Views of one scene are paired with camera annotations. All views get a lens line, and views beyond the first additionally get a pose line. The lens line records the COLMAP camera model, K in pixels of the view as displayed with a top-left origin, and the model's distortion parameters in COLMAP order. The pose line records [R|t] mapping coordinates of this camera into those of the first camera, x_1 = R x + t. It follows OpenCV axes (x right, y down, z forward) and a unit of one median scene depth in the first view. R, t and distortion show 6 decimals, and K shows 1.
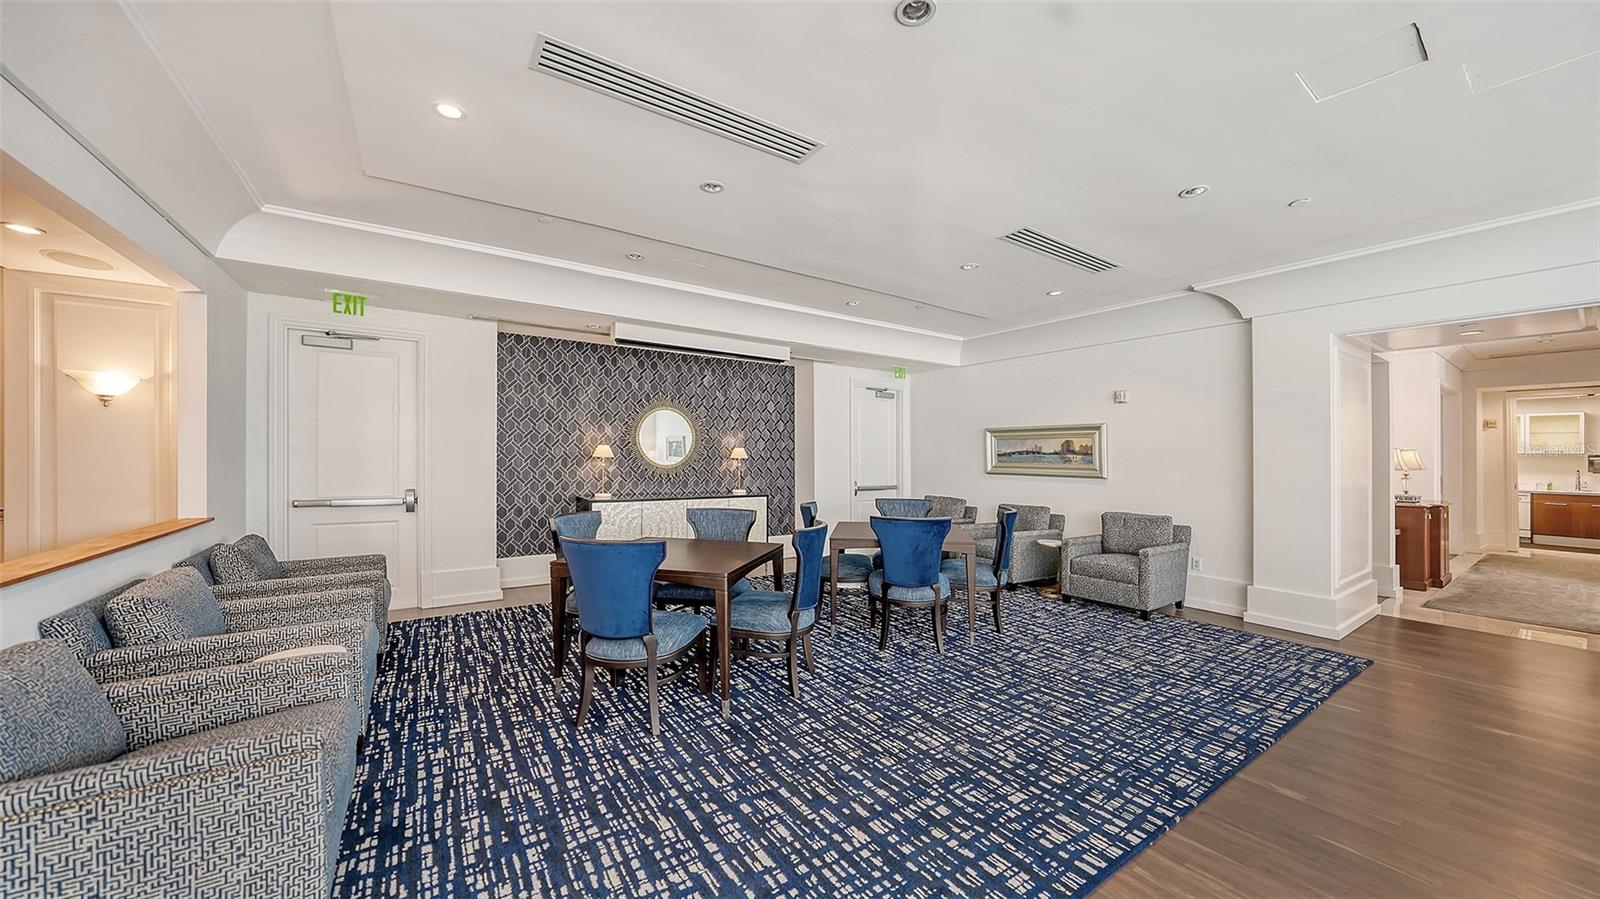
lens RADIAL K [[556.4, 0, 797.0], [0, 556.4, 447.6], [0, 0, 1]] dist [-0.002252, 0.000336]
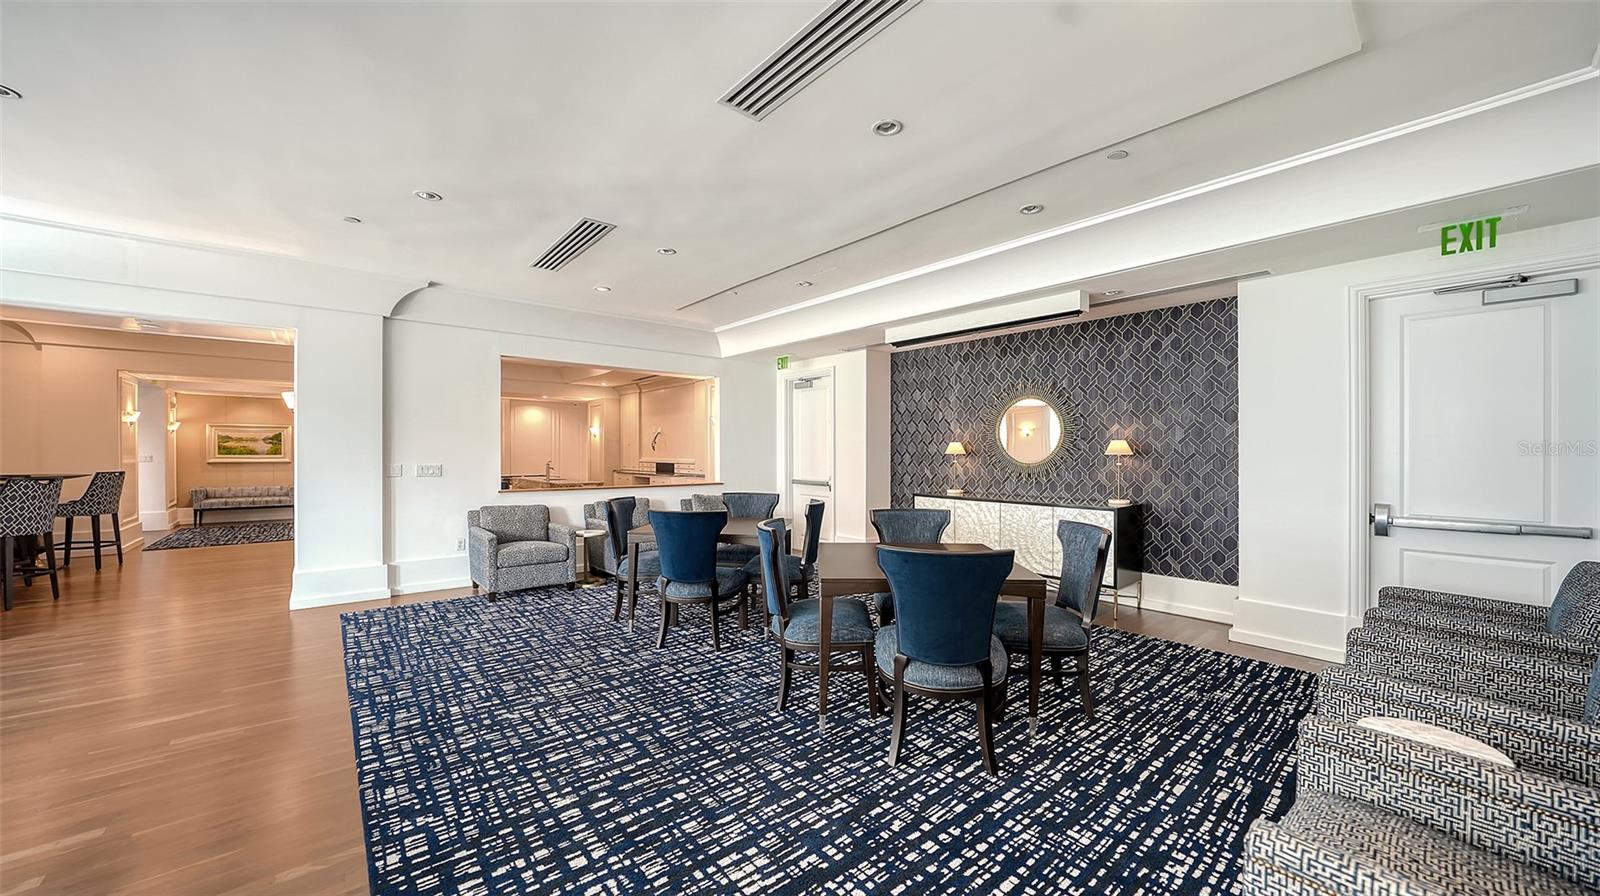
lens RADIAL K [[575.8, 0, 803.5], [0, 575.8, 455.1], [0, 0, 1]] dist [-0.017069, -0.000148]
pose [[0.105536, -0.008181, -0.994382, 0.827175], [0.010455, 0.999920, -0.007117, 0.029008], [0.994360, -0.009645, 0.105614, 0.769838]]
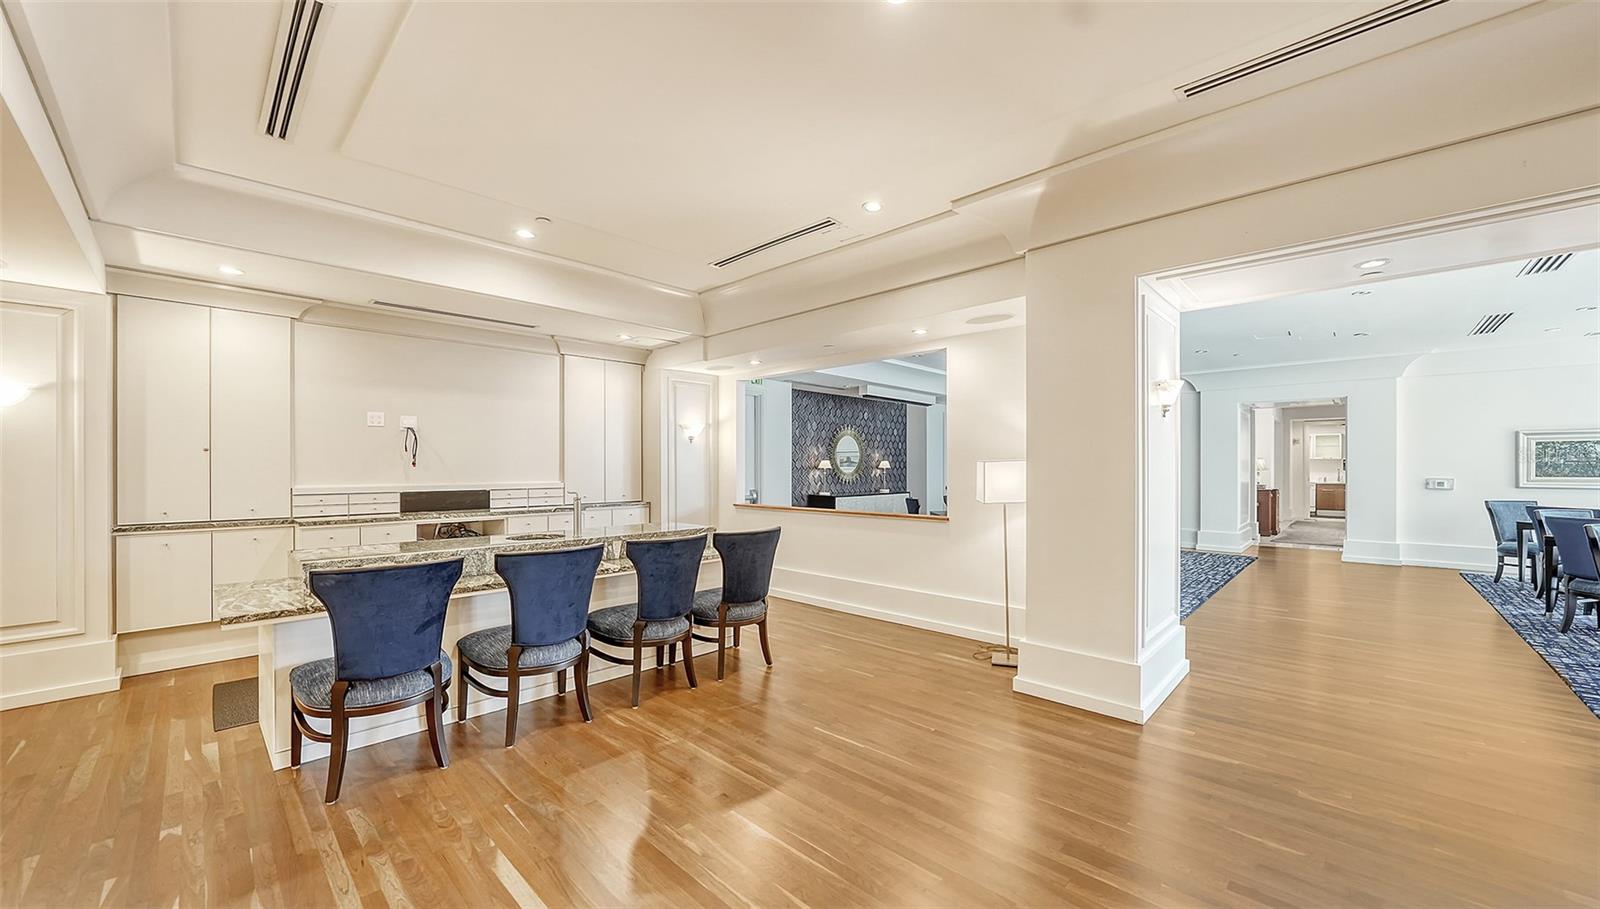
lens RADIAL K [[592.9, 0, 805.9], [0, 592.9, 464.1], [0, 0, 1]] dist [-0.002677, -0.000098]
pose [[0.977520, -0.010178, 0.210598, -0.916242], [0.007221, 0.999864, 0.014802, -0.022150], [-0.210720, -0.012948, 0.977461, -0.690406]]
